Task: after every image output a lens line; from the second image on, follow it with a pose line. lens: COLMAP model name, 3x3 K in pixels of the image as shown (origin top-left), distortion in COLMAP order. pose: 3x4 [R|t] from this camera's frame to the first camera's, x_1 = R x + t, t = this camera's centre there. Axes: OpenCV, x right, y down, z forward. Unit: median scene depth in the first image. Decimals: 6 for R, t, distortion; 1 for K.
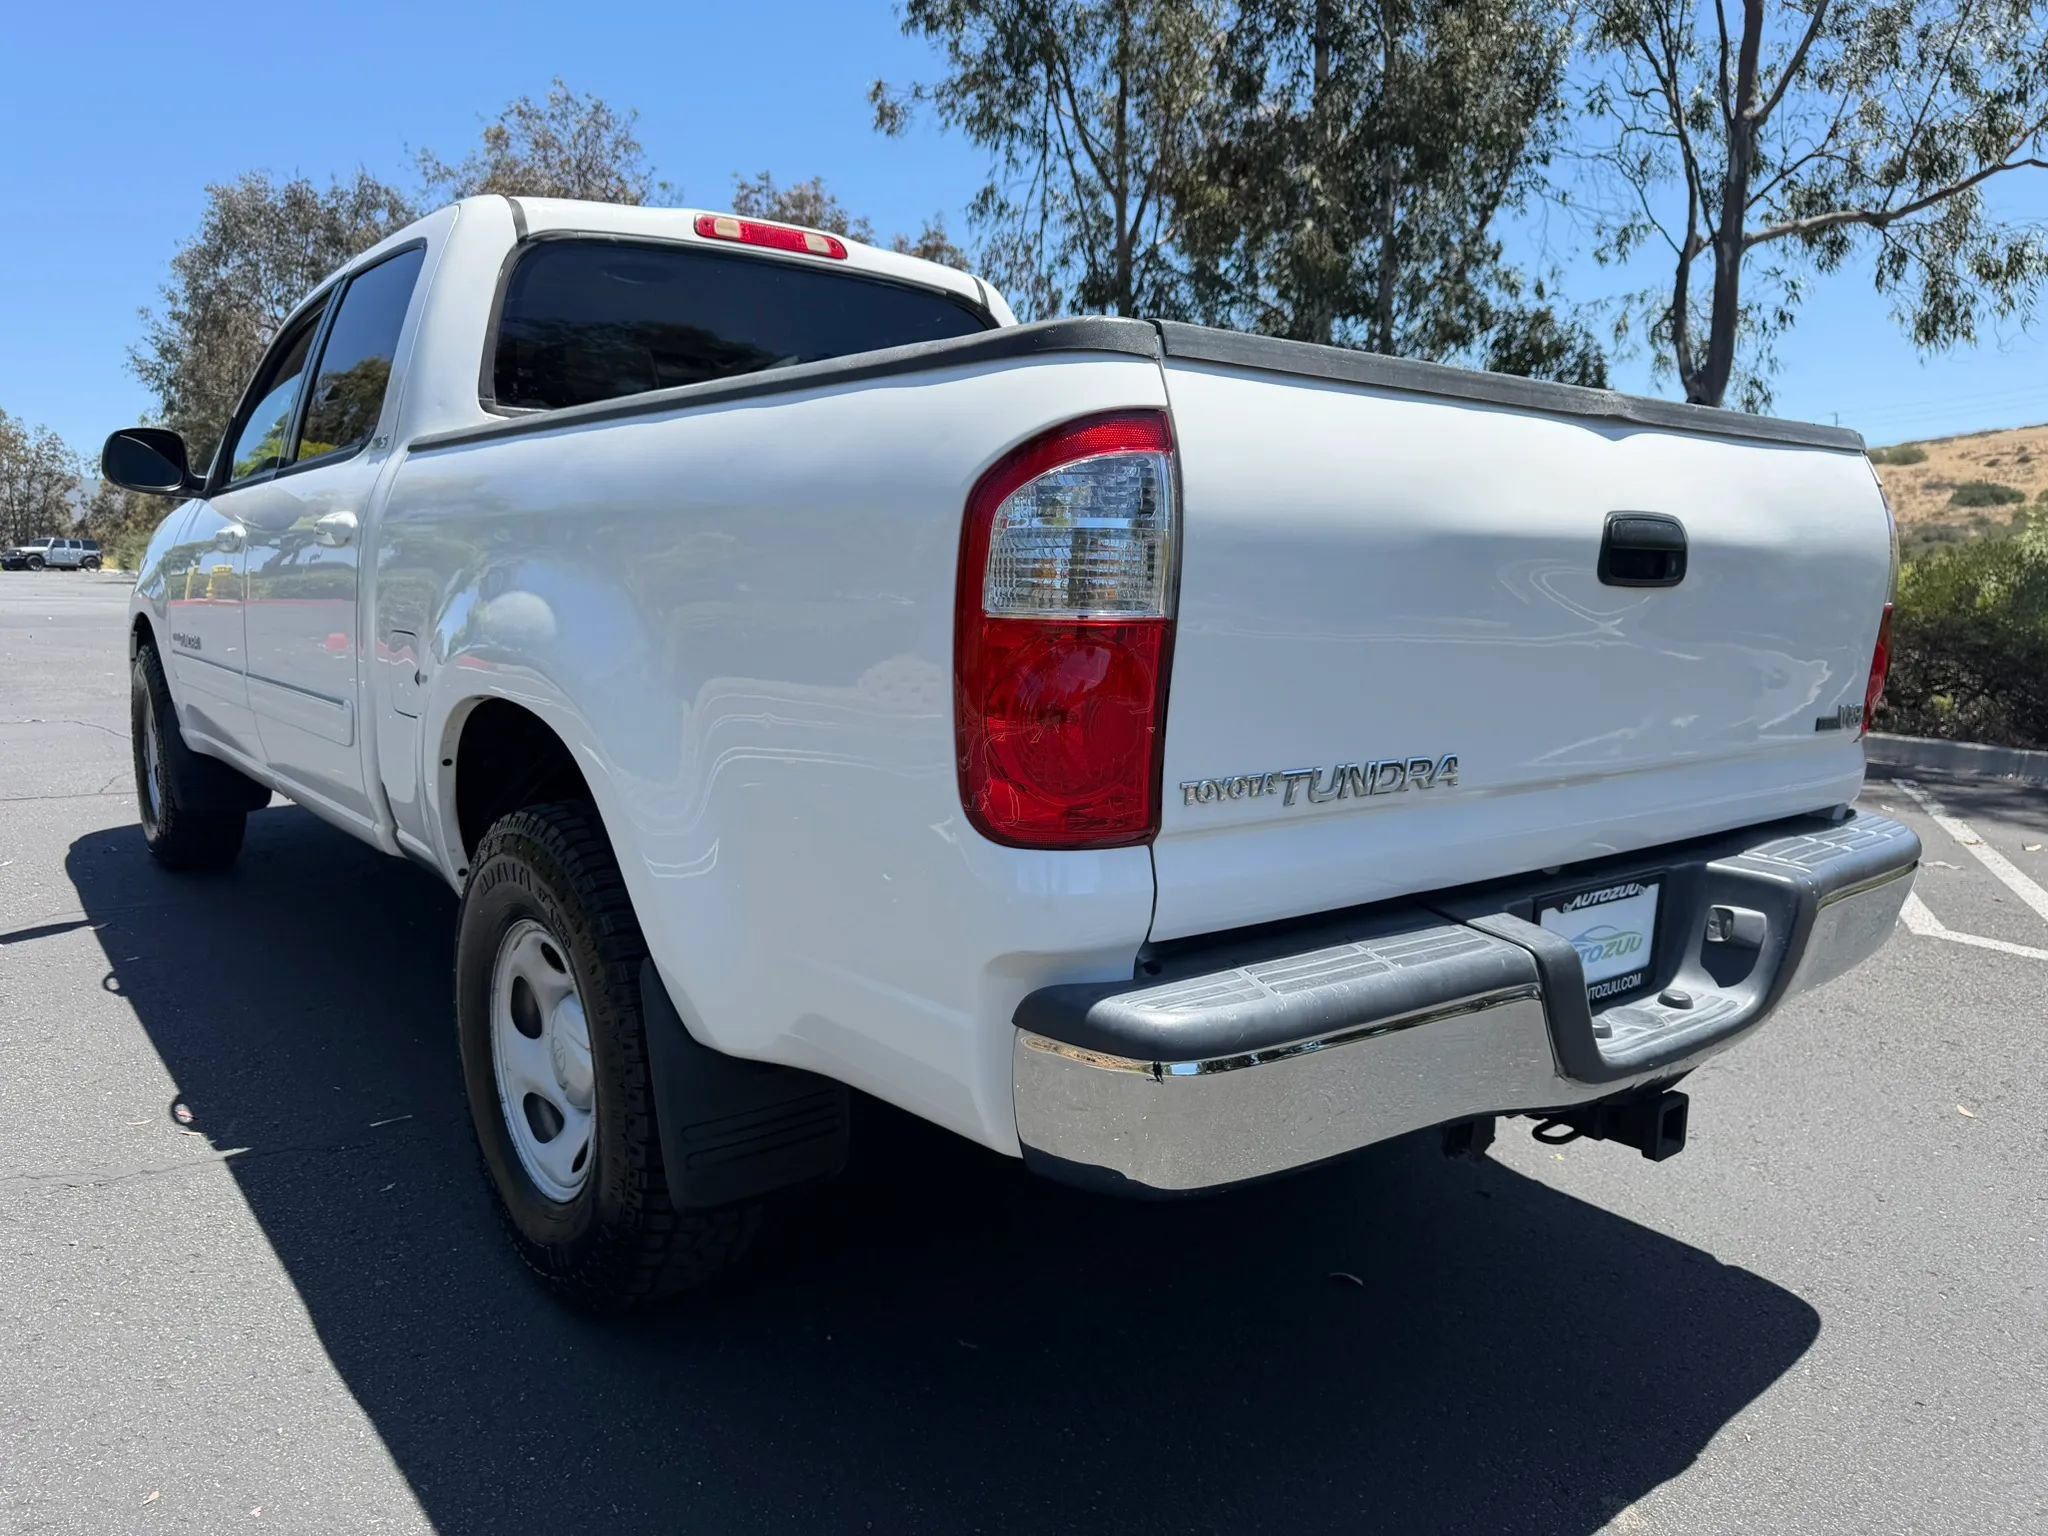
lens RADIAL K [[1496.2, 0, 1022.1], [0, 1496.2, 764.0], [0, 0, 1]] dist [0.026422, -0.040924]
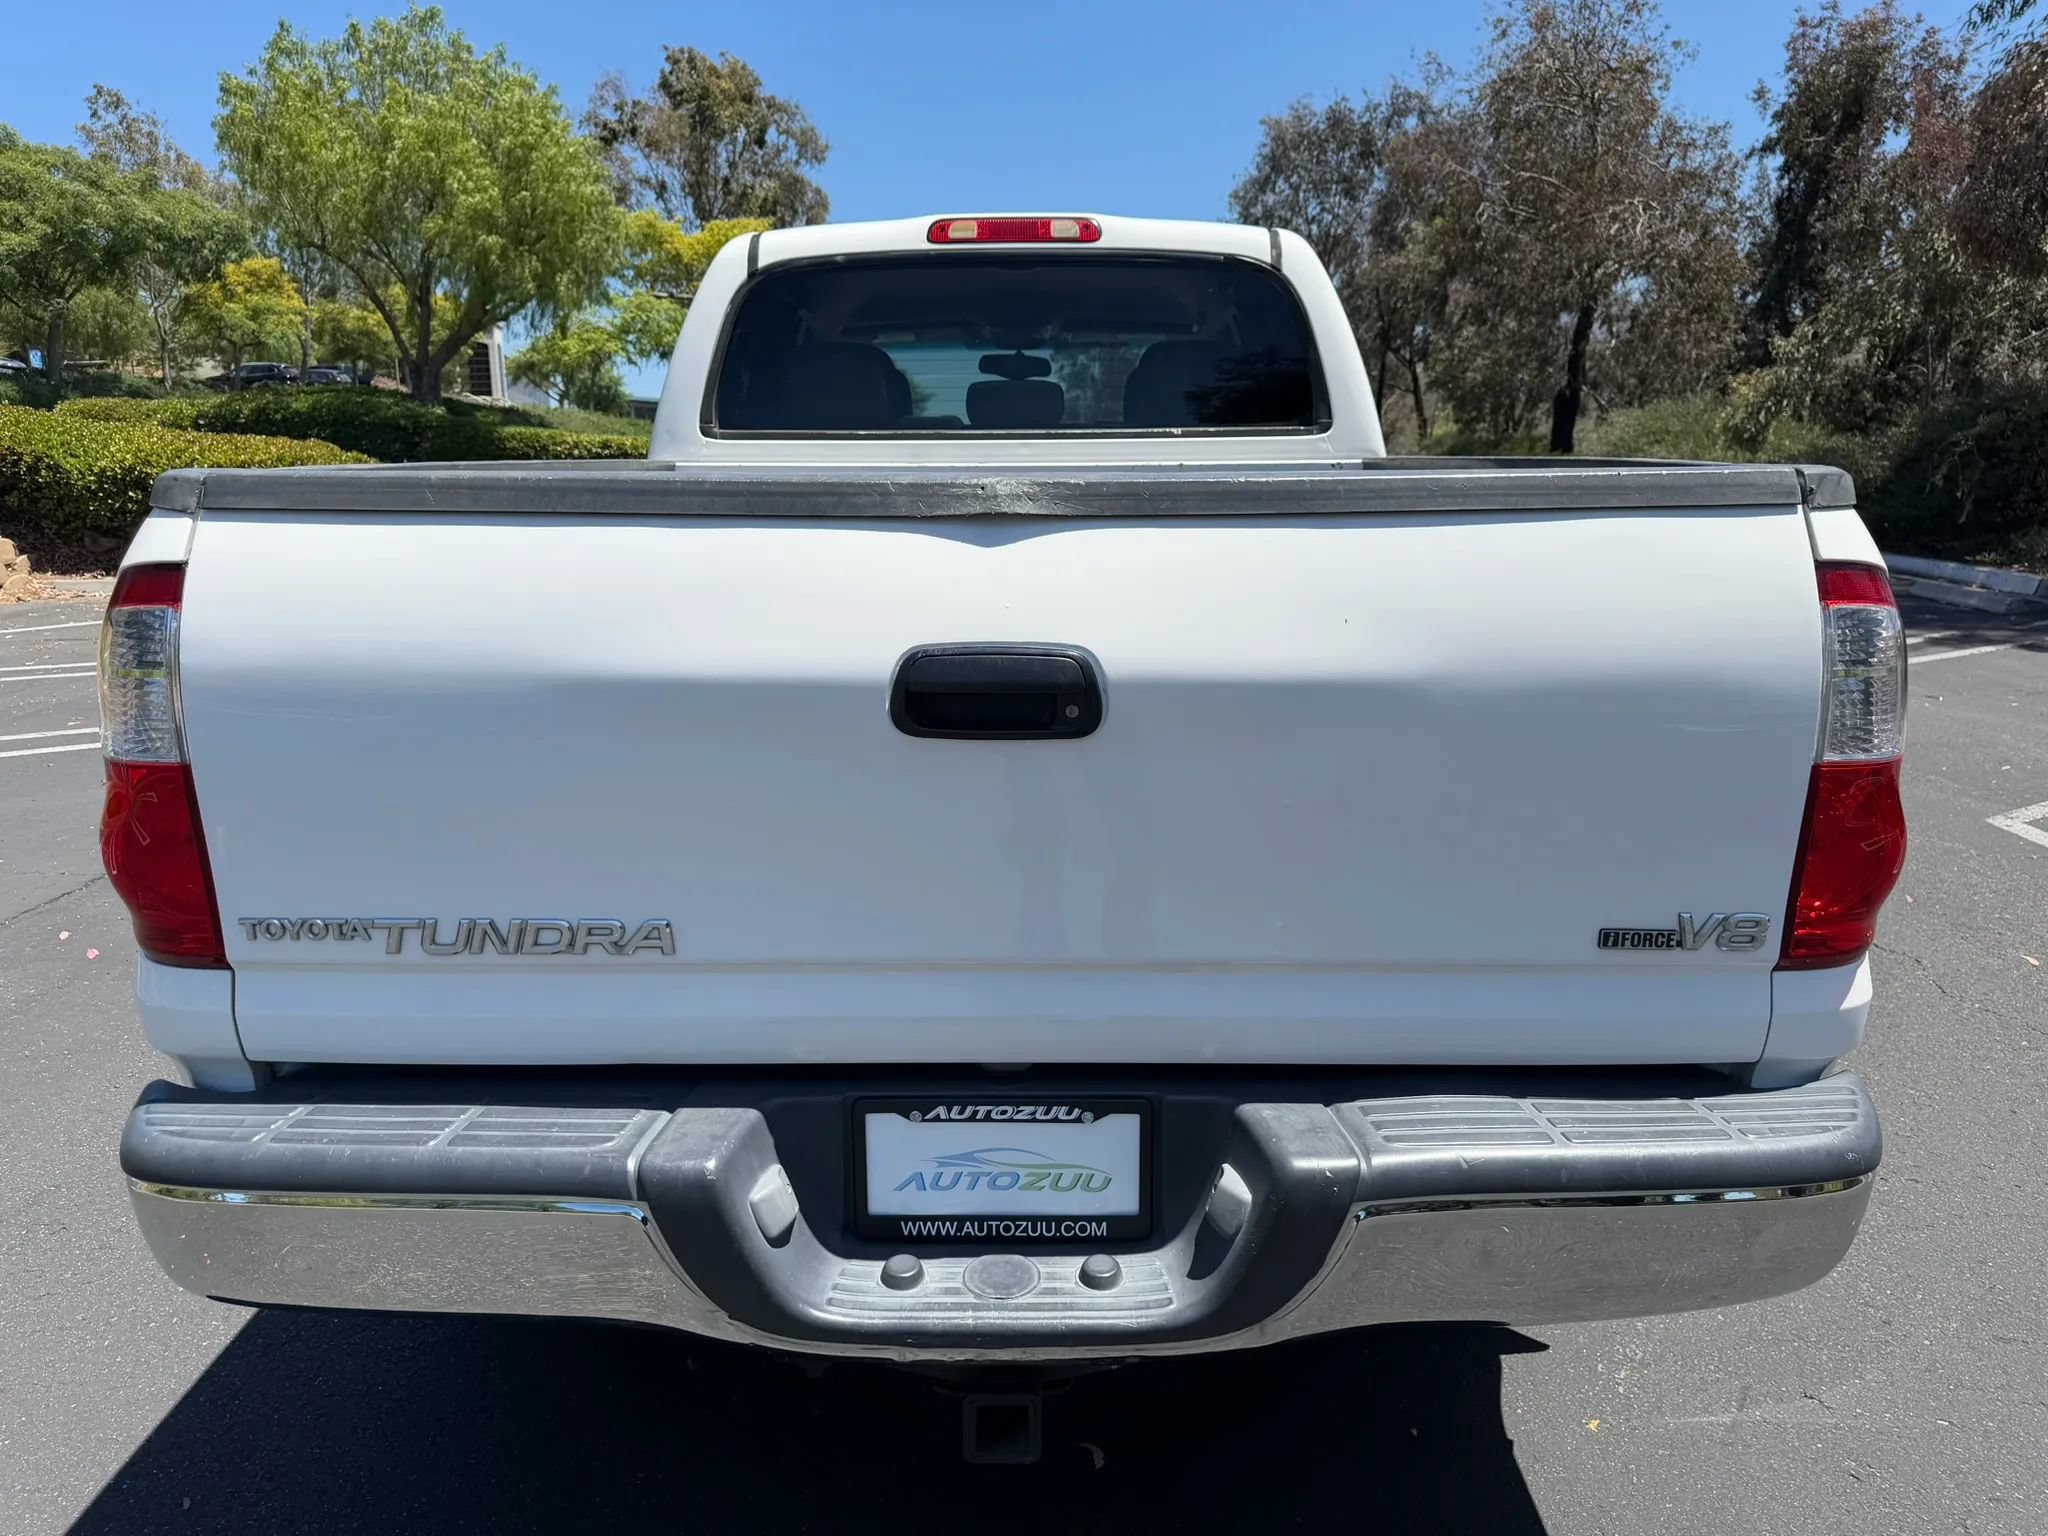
lens RADIAL K [[1496.2, 0, 1039.3], [0, 1496.2, 774.8], [0, 0, 1]] dist [0.026422, -0.040924]
pose [[0.770944, 0.117550, -0.625961, 0.524078], [-0.066655, 0.992315, 0.104254, -0.103809], [0.633405, -0.038651, 0.772854, 0.245362]]
